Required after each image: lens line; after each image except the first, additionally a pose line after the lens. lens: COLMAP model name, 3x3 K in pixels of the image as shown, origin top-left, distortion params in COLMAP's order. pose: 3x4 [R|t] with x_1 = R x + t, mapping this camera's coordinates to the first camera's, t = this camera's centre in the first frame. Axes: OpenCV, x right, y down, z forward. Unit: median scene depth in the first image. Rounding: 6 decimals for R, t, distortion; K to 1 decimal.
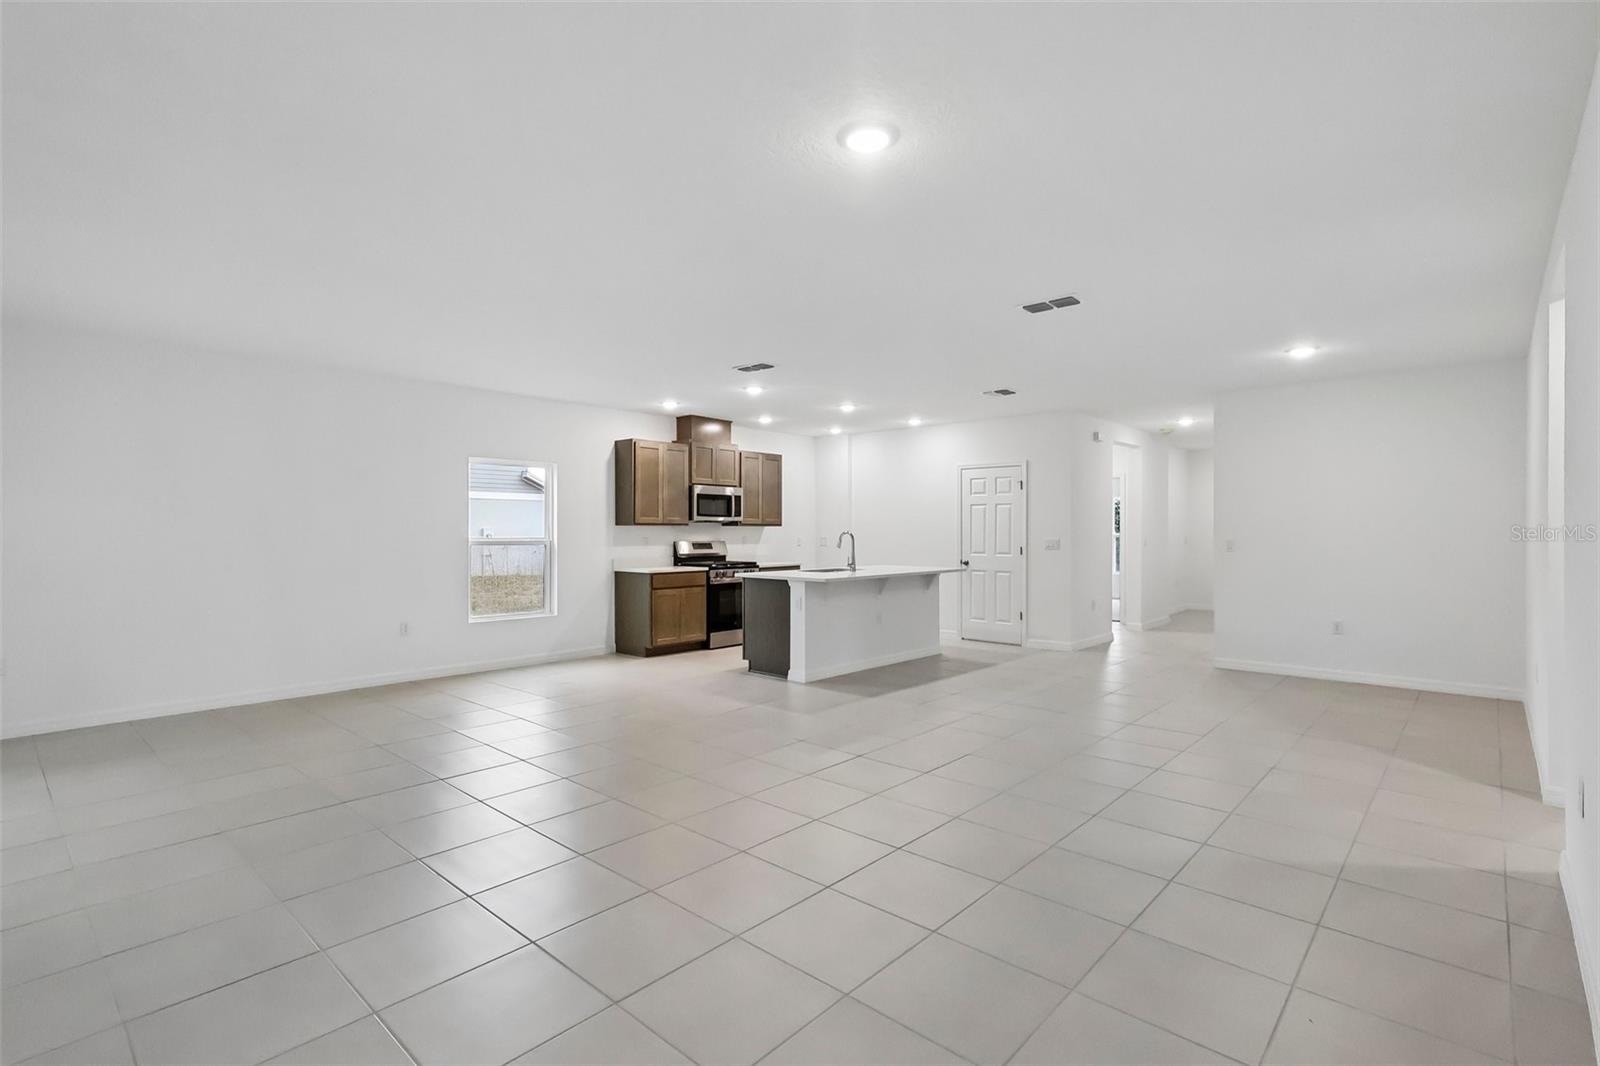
lens RADIAL K [[751.9, 0, 799.5], [0, 751.9, 532.5], [0, 0, 1]] dist [0.008630, 0.000262]
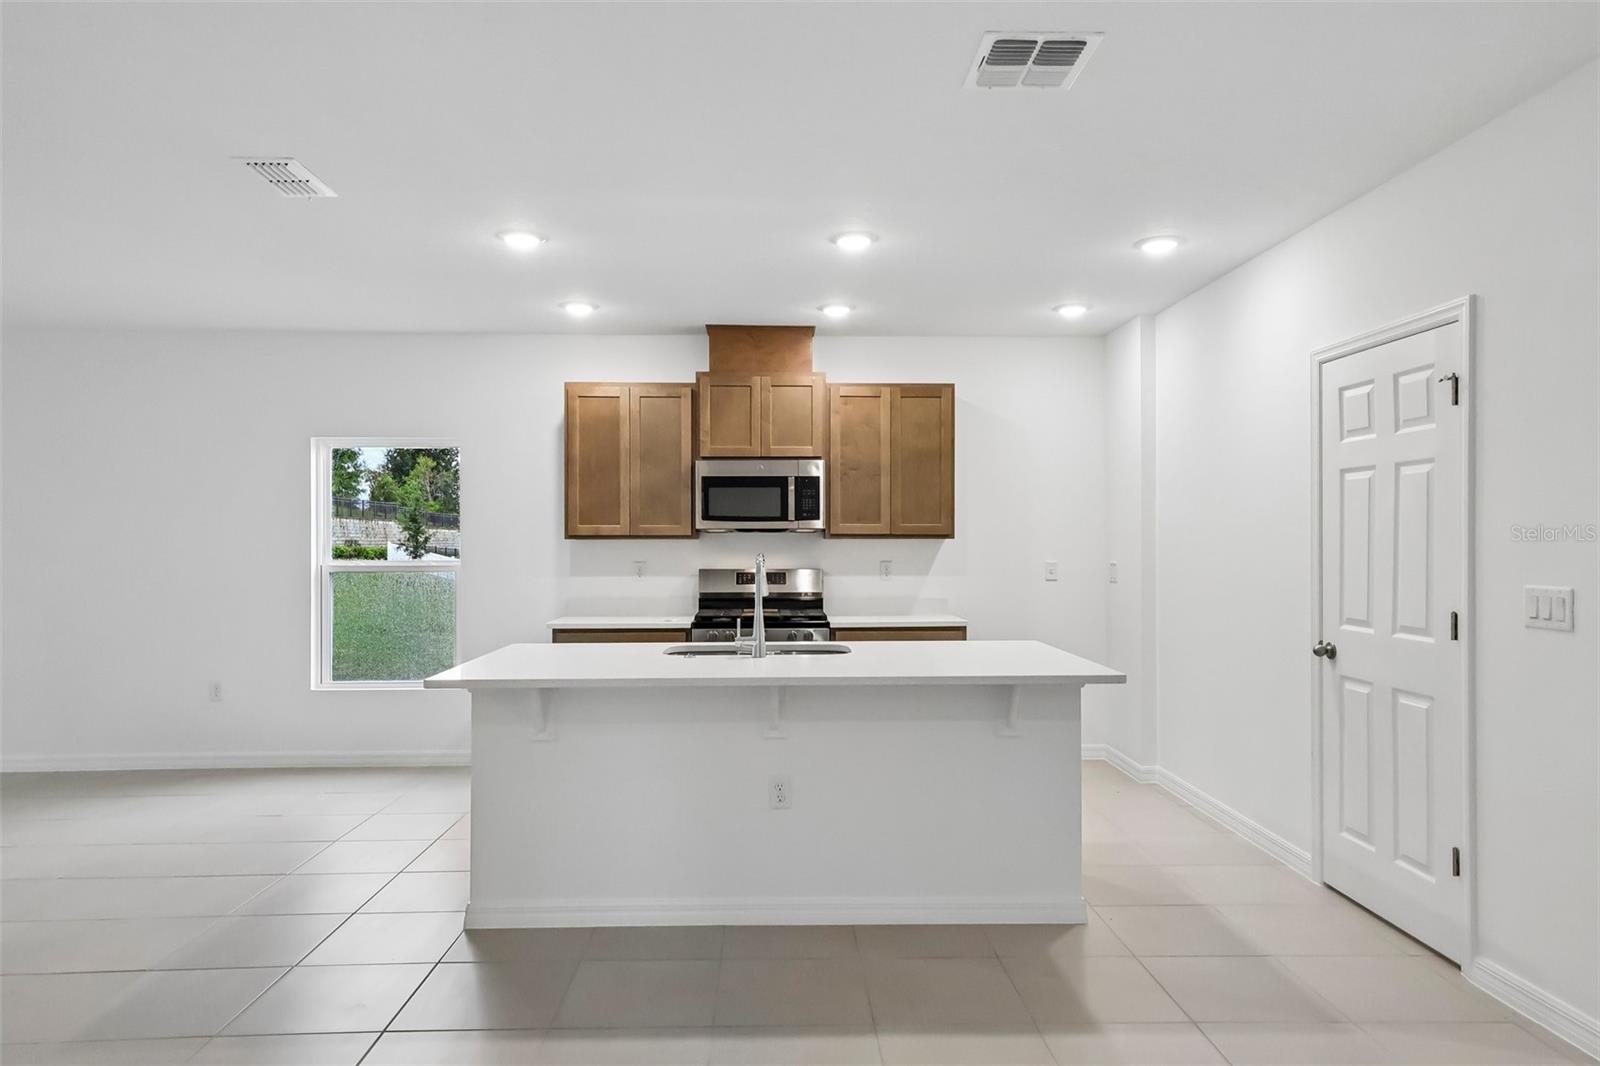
lens RADIAL K [[998.8, 0, 798.4], [0, 998.8, 535.9], [0, 0, 1]] dist [0.016300, -0.000466]
pose [[0.692004, -0.004925, -0.721877, 0.396082], [0.000887, 0.999982, -0.005972, -0.007107], [0.721893, 0.003493, 0.691996, 0.570830]]
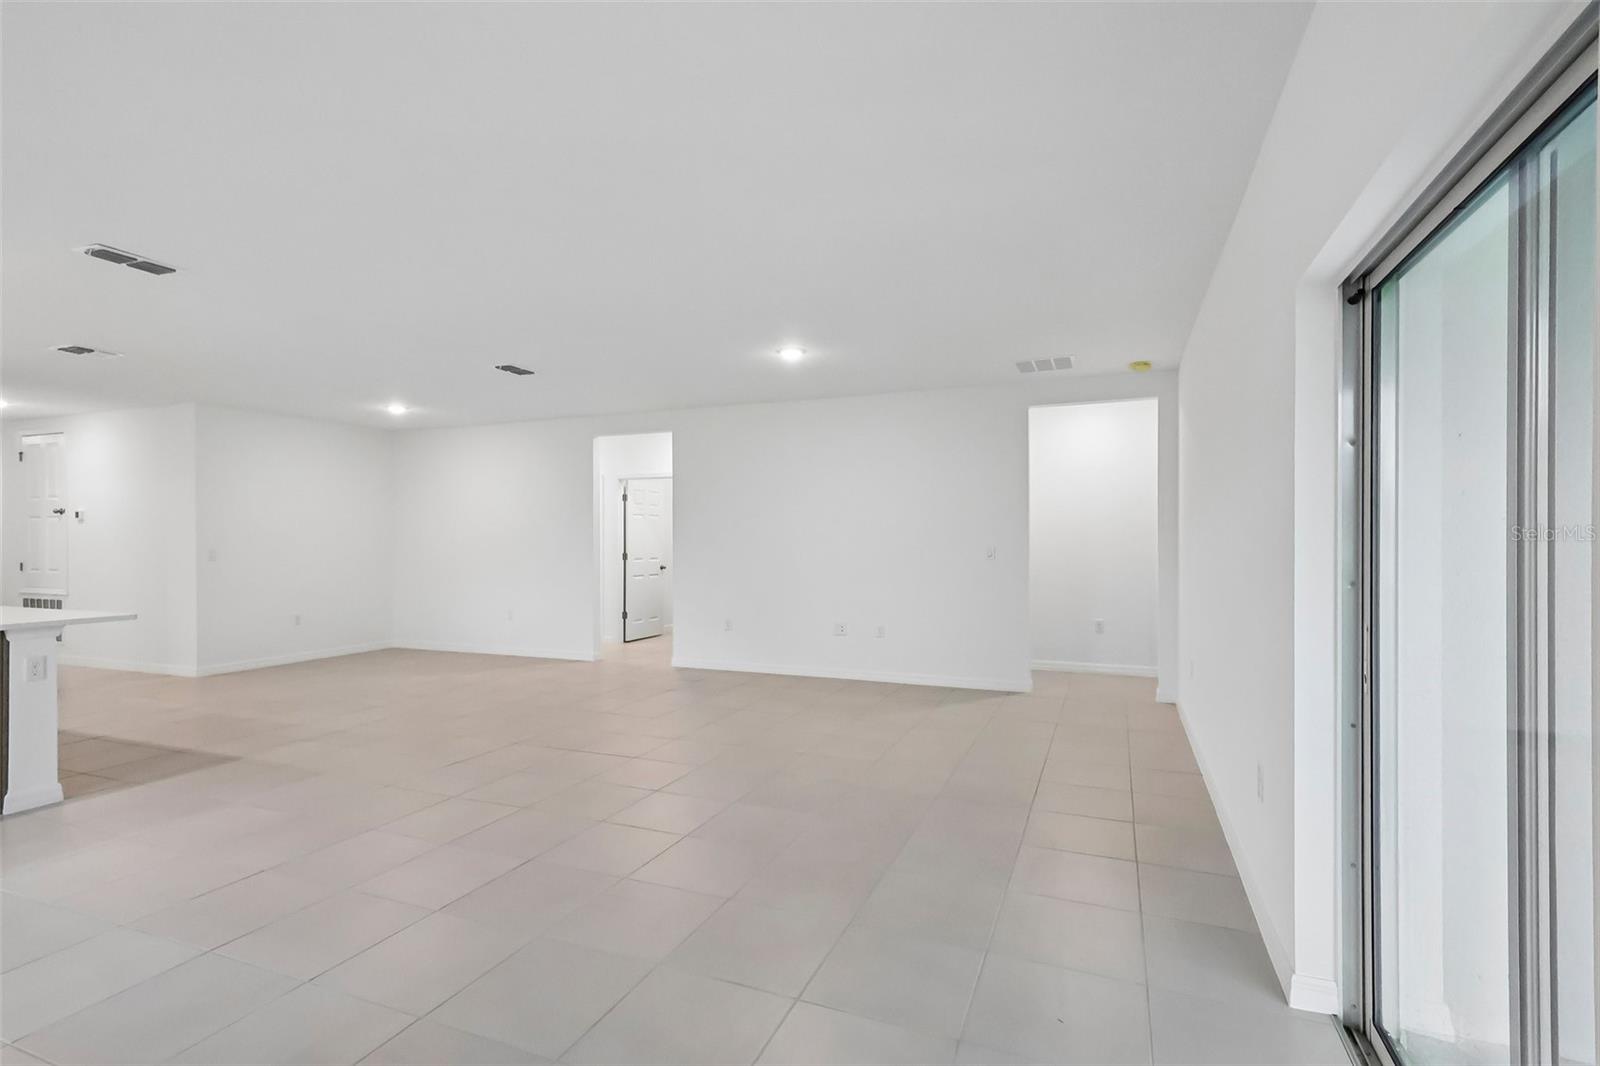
lens RADIAL K [[751.9, 0, 803.9], [0, 751.9, 545.3], [0, 0, 1]] dist [0.008630, 0.000262]
pose [[-0.341475, -0.004331, 0.939881, -0.560095], [0.001155, 0.999987, 0.005028, -0.000031], [-0.939890, 0.002803, -0.341466, 0.498298]]
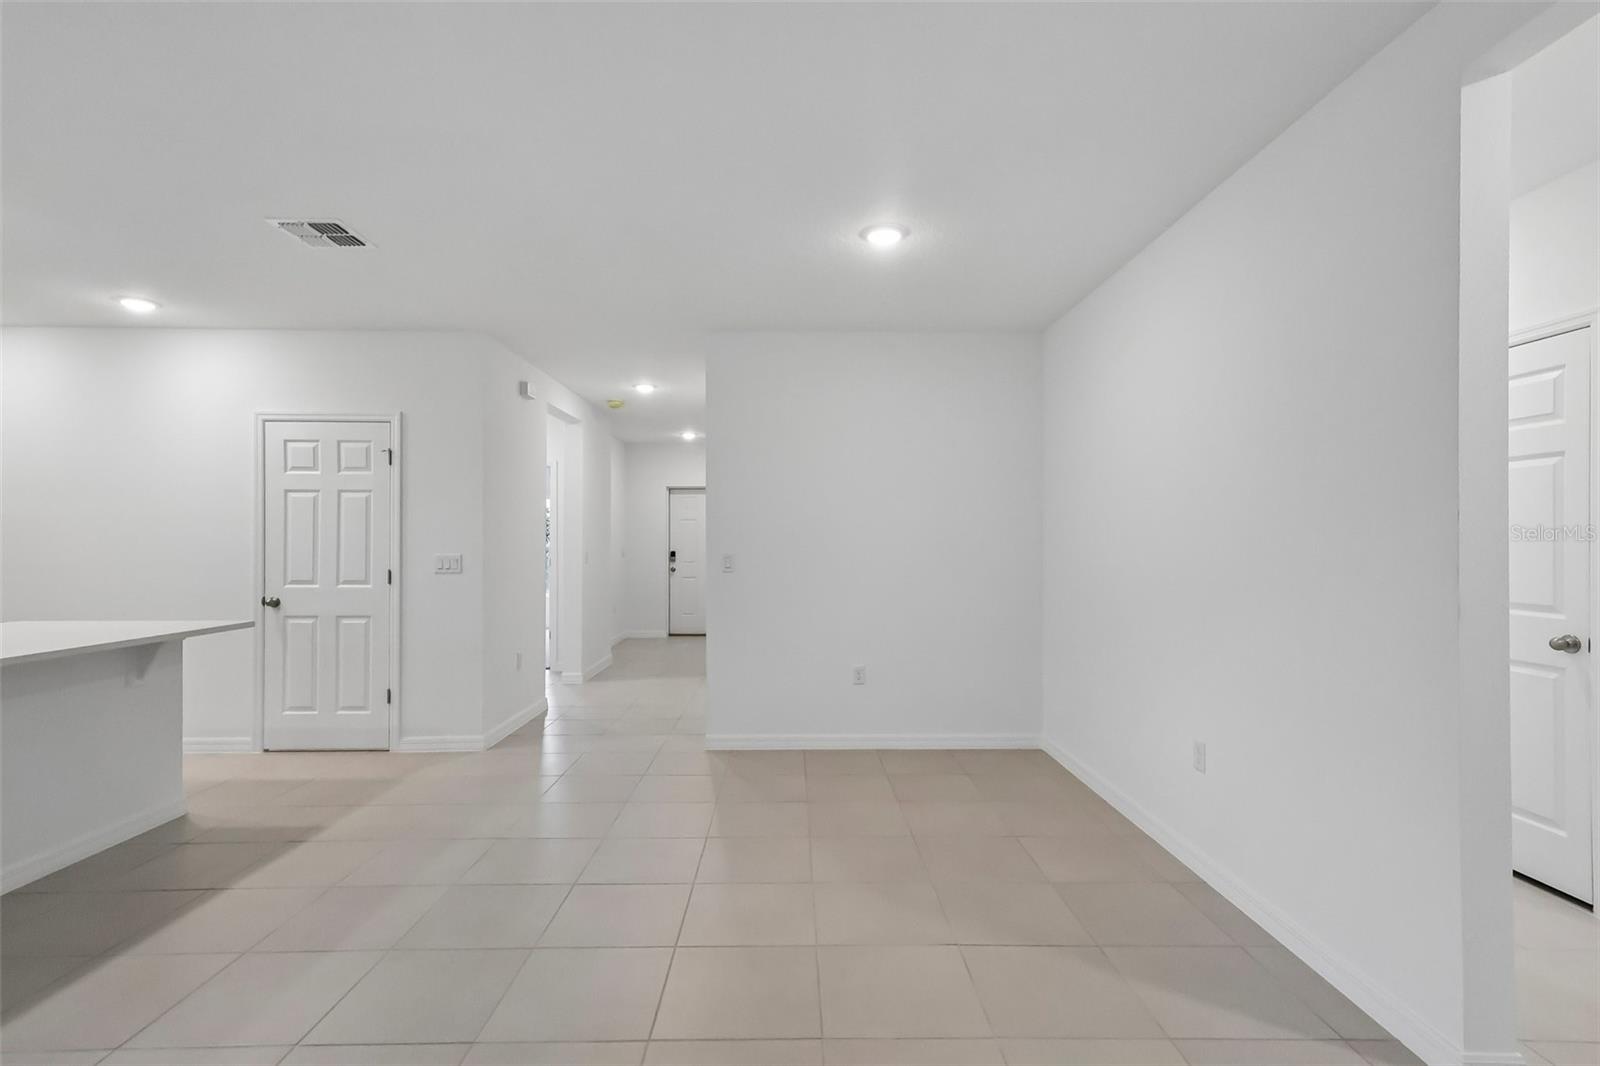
lens RADIAL K [[751.9, 0, 800.3], [0, 751.9, 539.7], [0, 0, 1]] dist [0.008630, 0.000262]
pose [[0.728809, 0.002284, 0.684713, 0.137336], [0.000668, 0.999992, -0.004046, -0.000528], [-0.684717, 0.003406, 0.728801, 0.397434]]
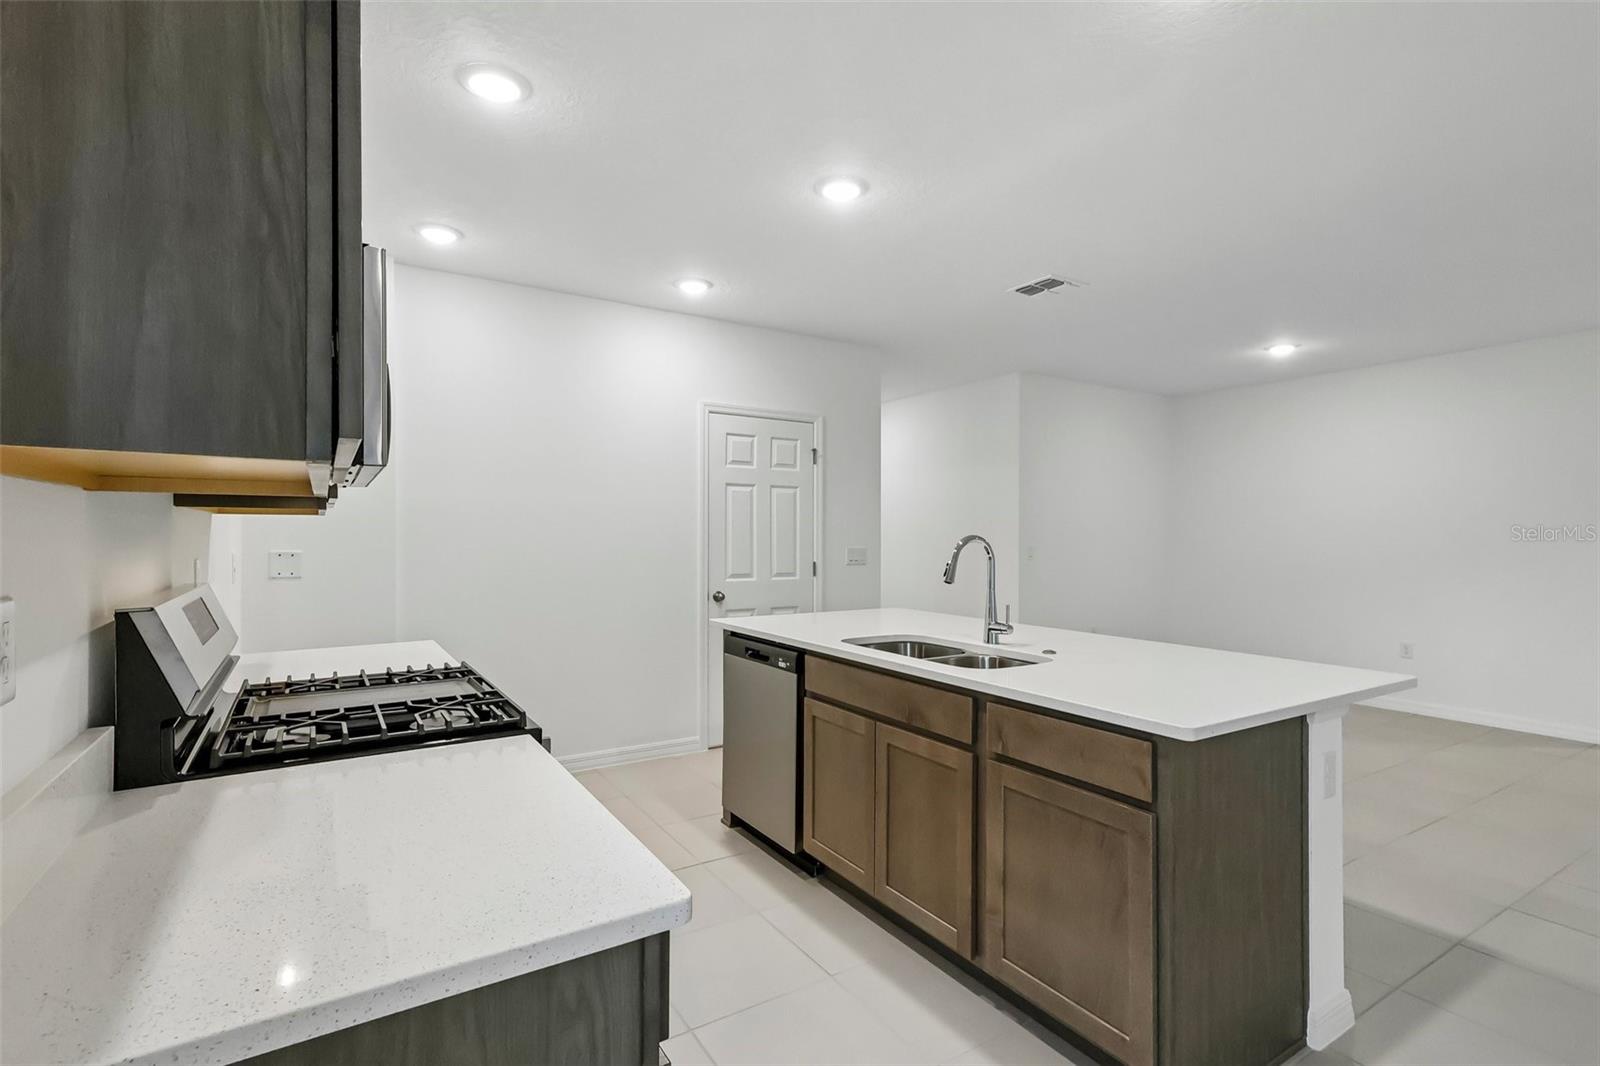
lens RADIAL K [[751.9, 0, 803.4], [0, 751.9, 540.5], [0, 0, 1]] dist [0.008630, 0.000262]
pose [[0.260187, -0.005071, 0.965545, -0.270294], [-0.004940, 0.999966, 0.006583, -0.001673], [-0.965546, -0.006483, 0.260153, 0.859711]]
